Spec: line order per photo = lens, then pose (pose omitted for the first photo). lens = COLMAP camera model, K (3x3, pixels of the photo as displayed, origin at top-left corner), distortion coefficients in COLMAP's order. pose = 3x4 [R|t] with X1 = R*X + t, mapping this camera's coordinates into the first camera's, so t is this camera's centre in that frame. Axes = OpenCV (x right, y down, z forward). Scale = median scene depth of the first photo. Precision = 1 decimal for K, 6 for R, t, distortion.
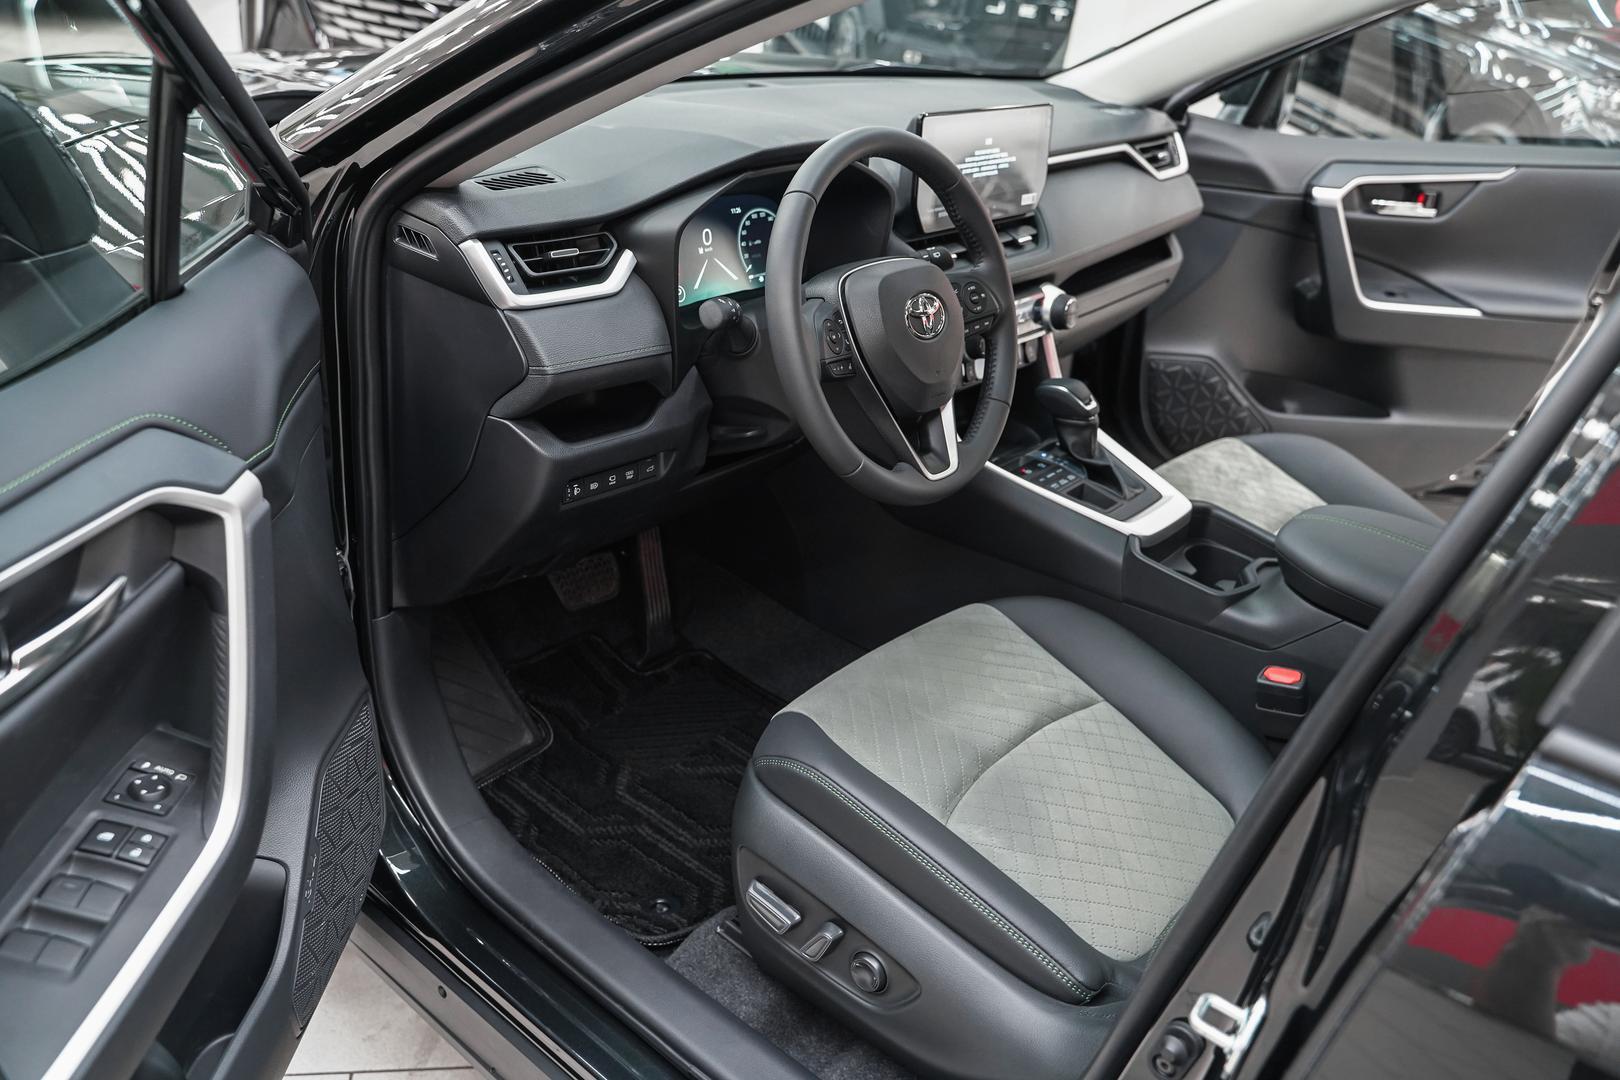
lens RADIAL K [[1293.9, 0, 803.4], [0, 1293.9, 545.7], [0, 0, 1]] dist [-0.015054, 0.017041]
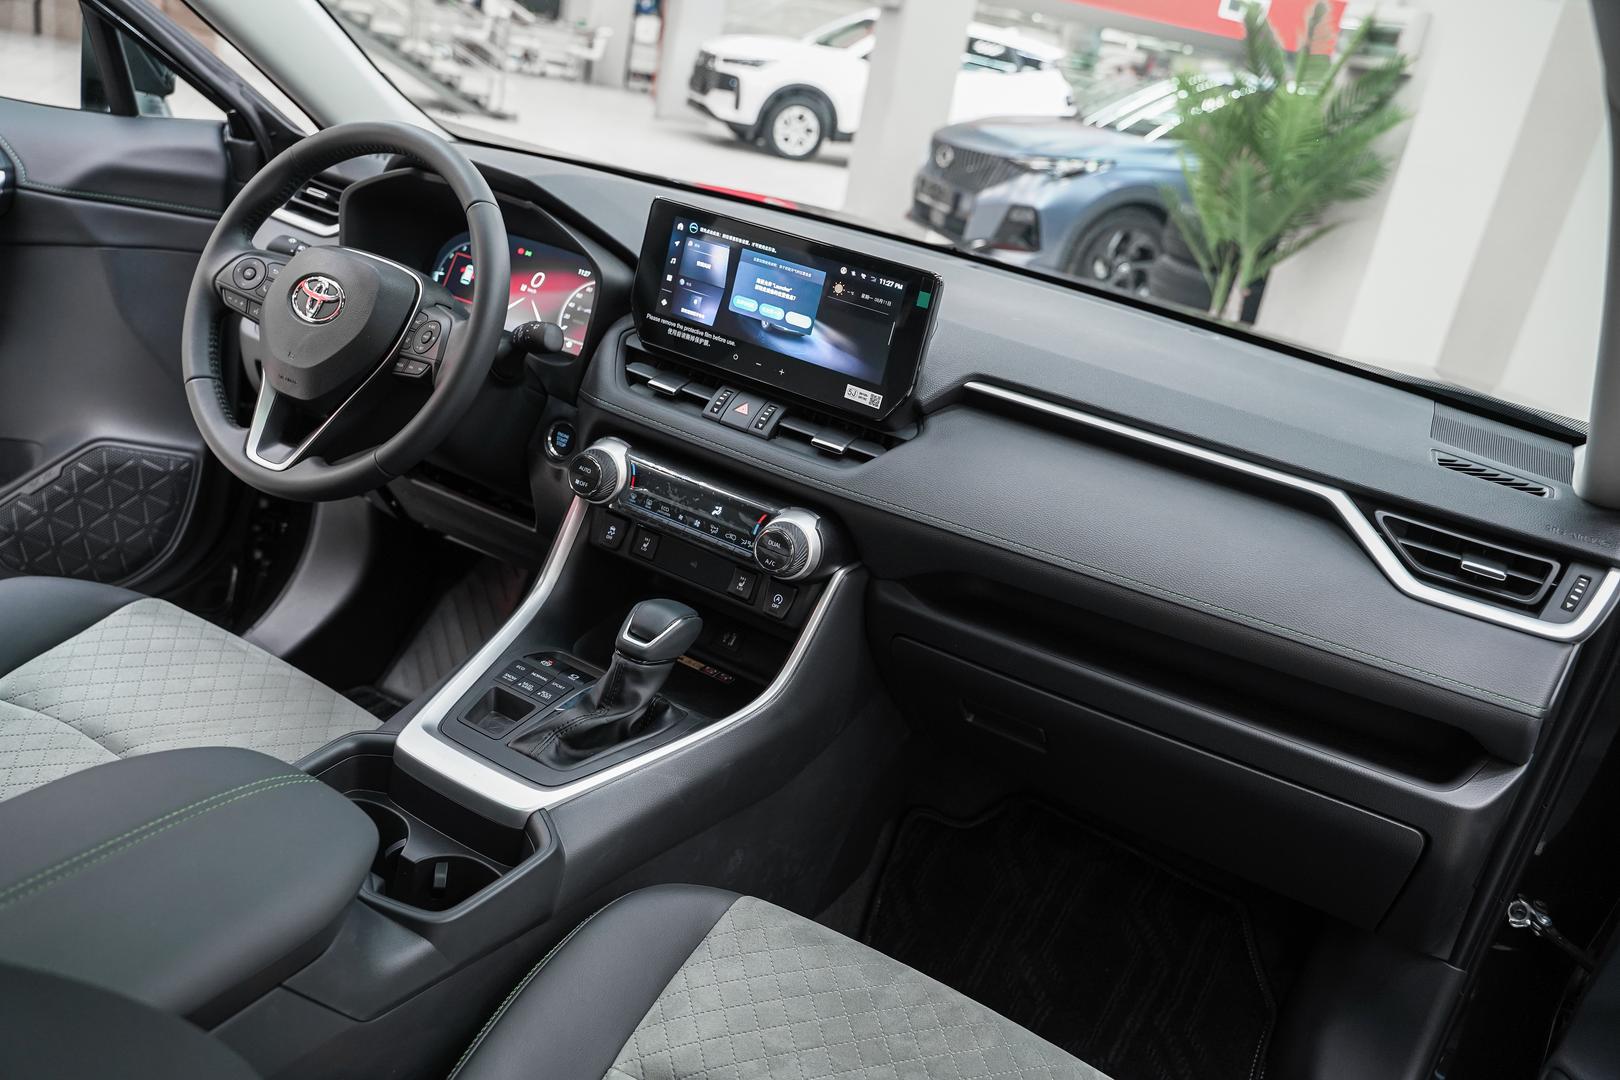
lens RADIAL K [[1293.9, 0, 803.5], [0, 1293.9, 543.2], [0, 0, 1]] dist [-0.015054, 0.017041]
pose [[0.186553, 0.281172, -0.941350, 0.811534], [-0.594688, 0.795009, 0.119609, -0.266051], [0.782013, 0.537496, 0.315521, 0.794014]]
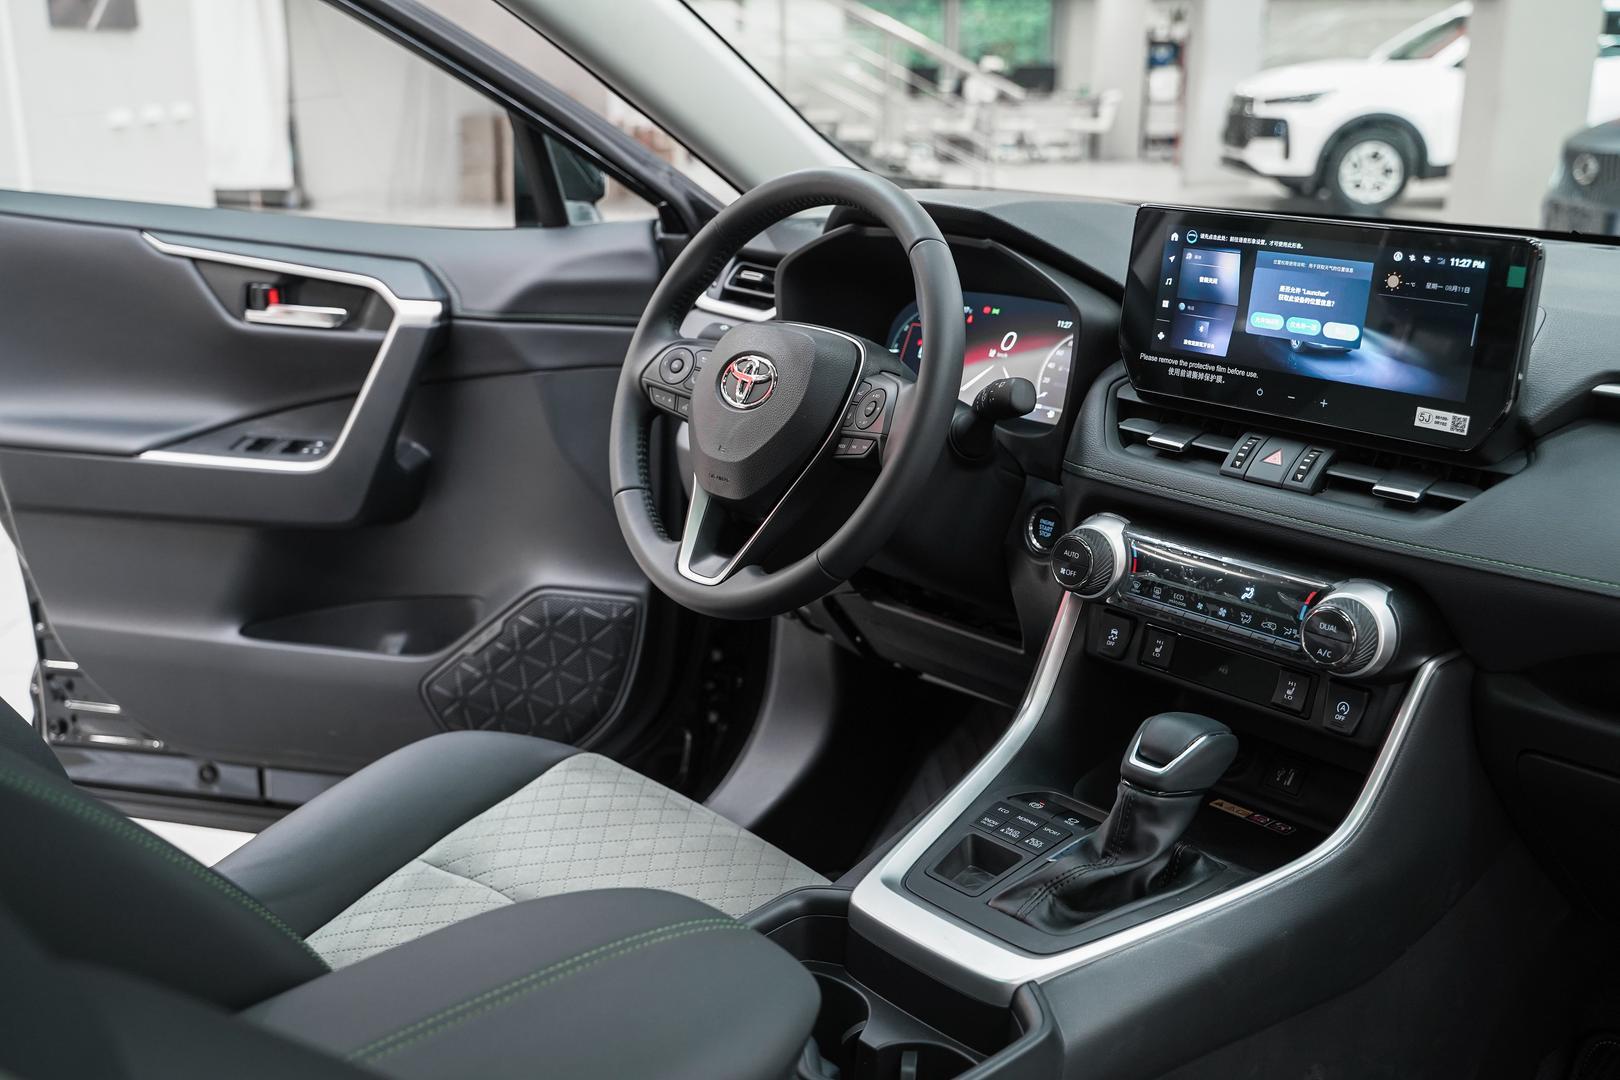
lens RADIAL K [[1644.3, 0, 802.9], [0, 1644.3, 545.7], [0, 0, 1]] dist [-0.000870, 0.000000]
pose [[-0.149435, 0.168011, -0.974393, 0.813710], [-0.480553, 0.848904, 0.220072, -0.245652], [0.864140, 0.501134, -0.046118, 0.832355]]
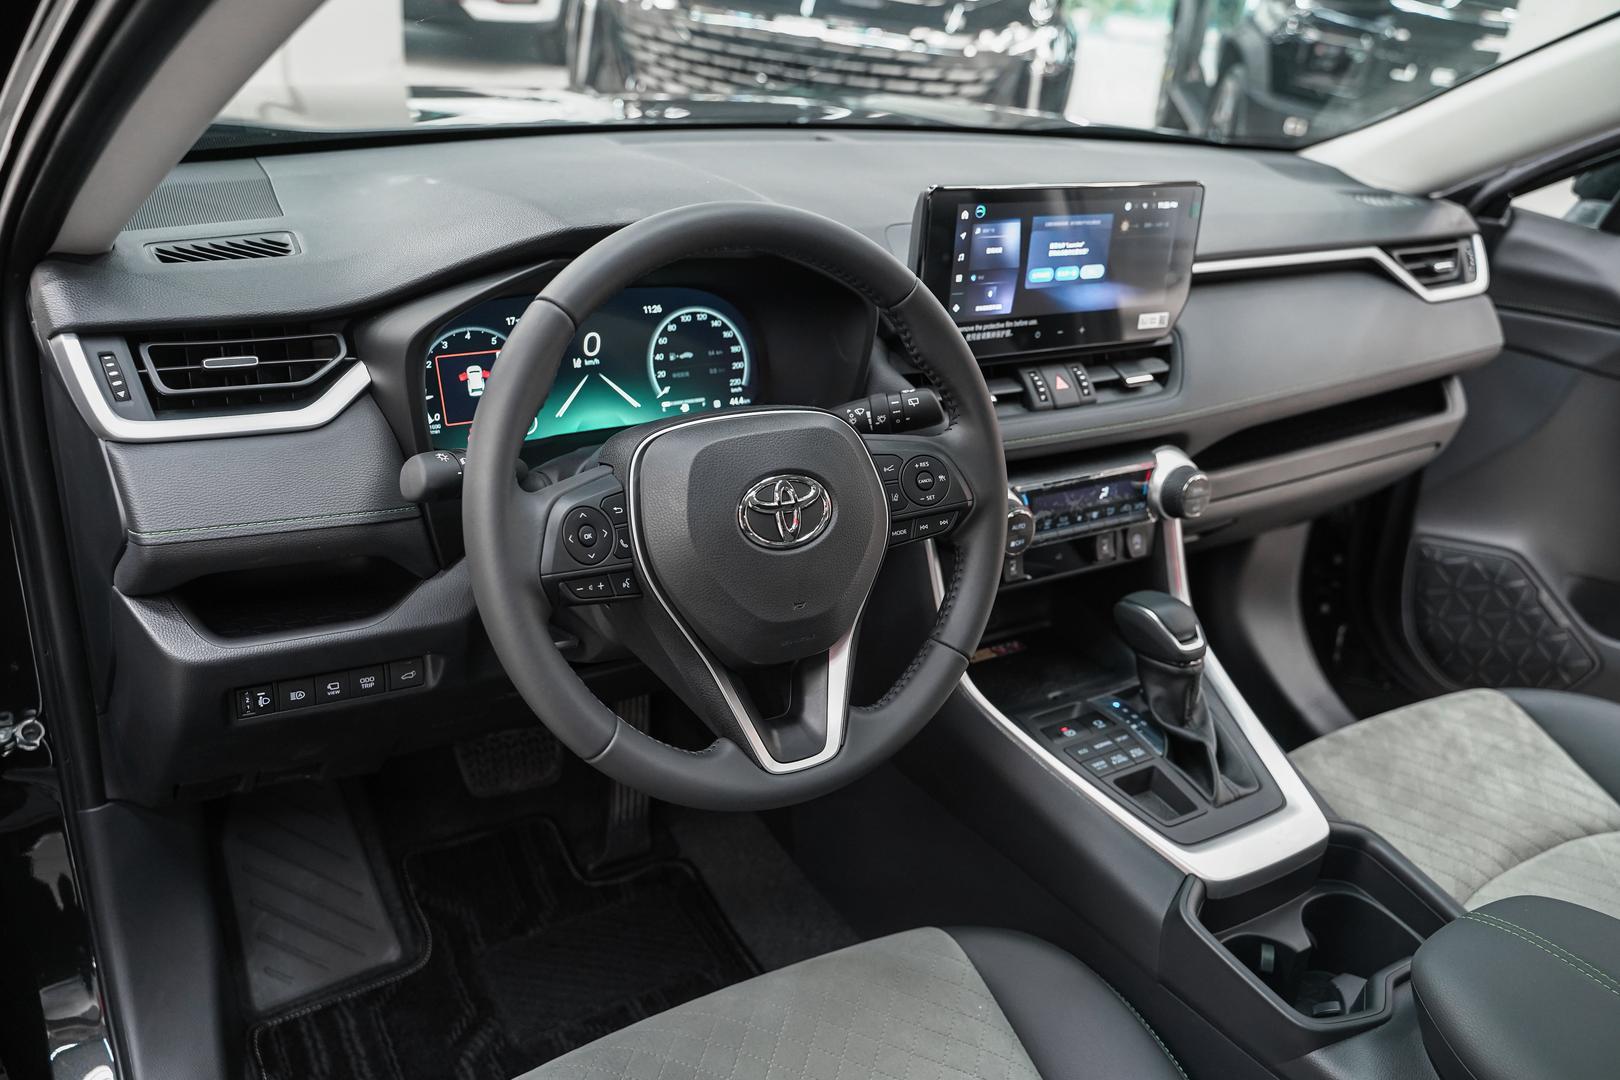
lens RADIAL K [[1293.9, 0, 806.5], [0, 1293.9, 547.1], [0, 0, 1]] dist [-0.015054, 0.017041]
pose [[0.949913, 0.132094, -0.283225, 0.206398], [-0.143578, 0.989435, -0.020085, -0.110663], [0.277579, 0.059744, 0.958843, 0.307084]]
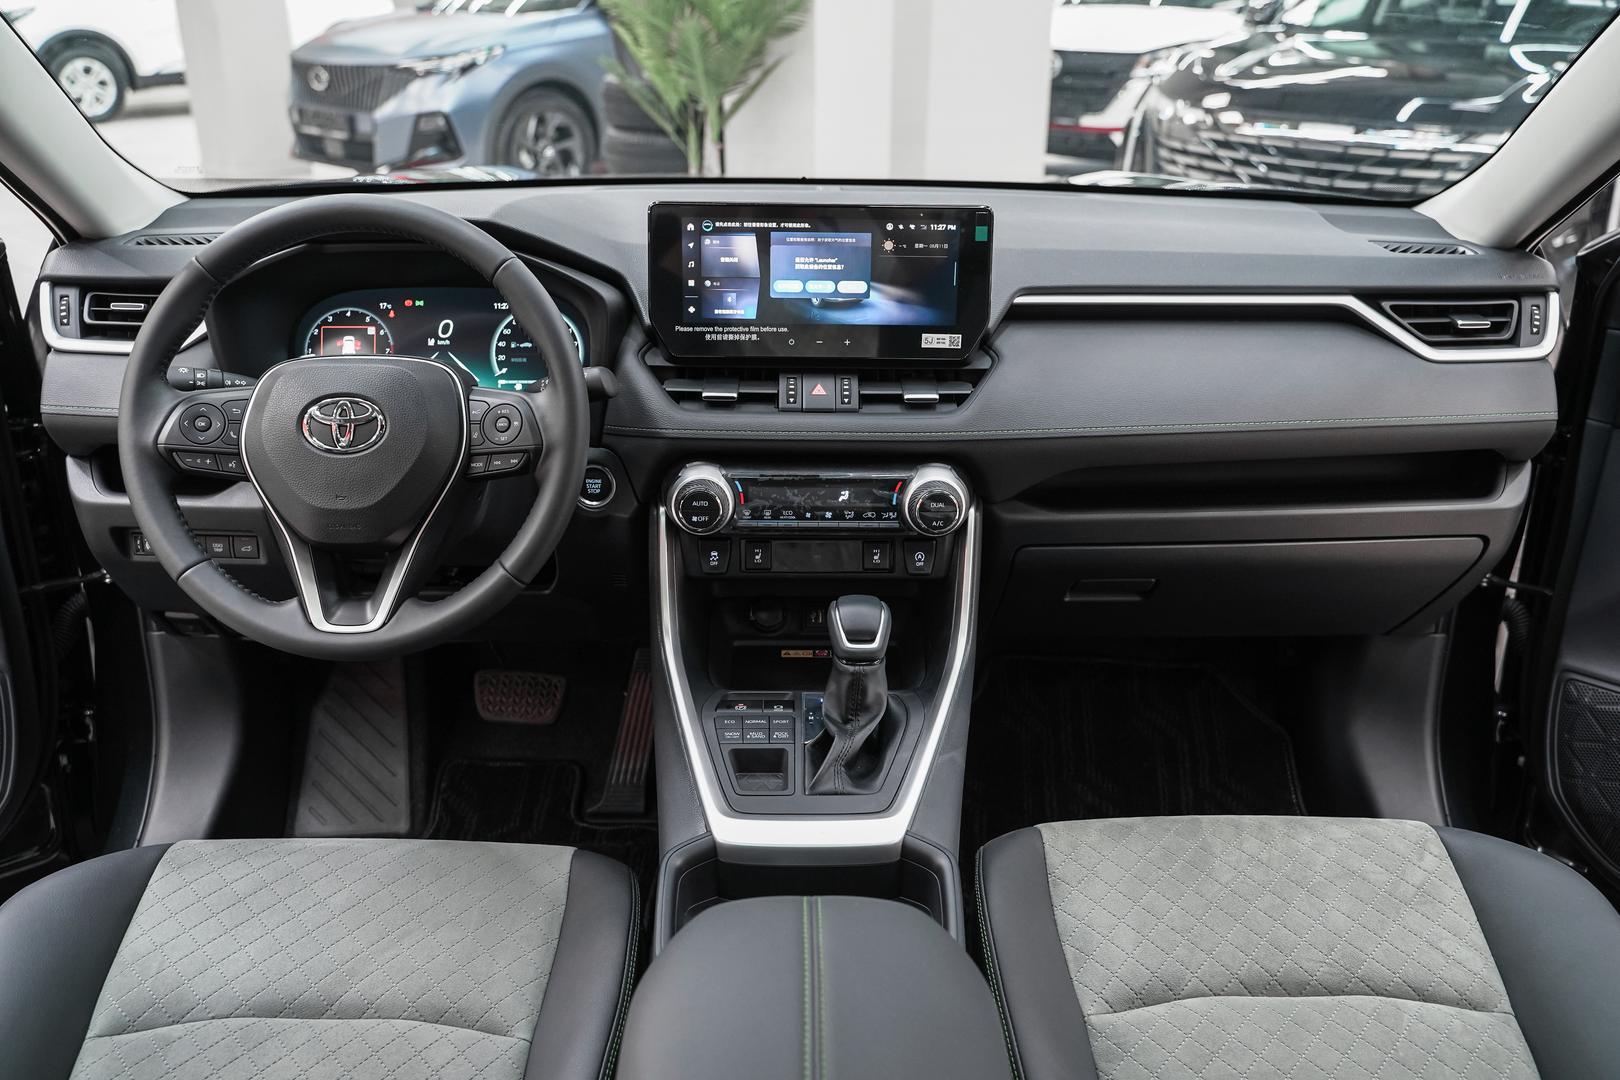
lens RADIAL K [[1293.9, 0, 812.7], [0, 1293.9, 546.6], [0, 0, 1]] dist [-0.015054, 0.017041]
pose [[0.646957, 0.203533, -0.734861, 0.649349], [-0.296709, 0.954962, 0.003277, -0.143920], [0.702432, 0.215920, 0.678210, 0.502134]]
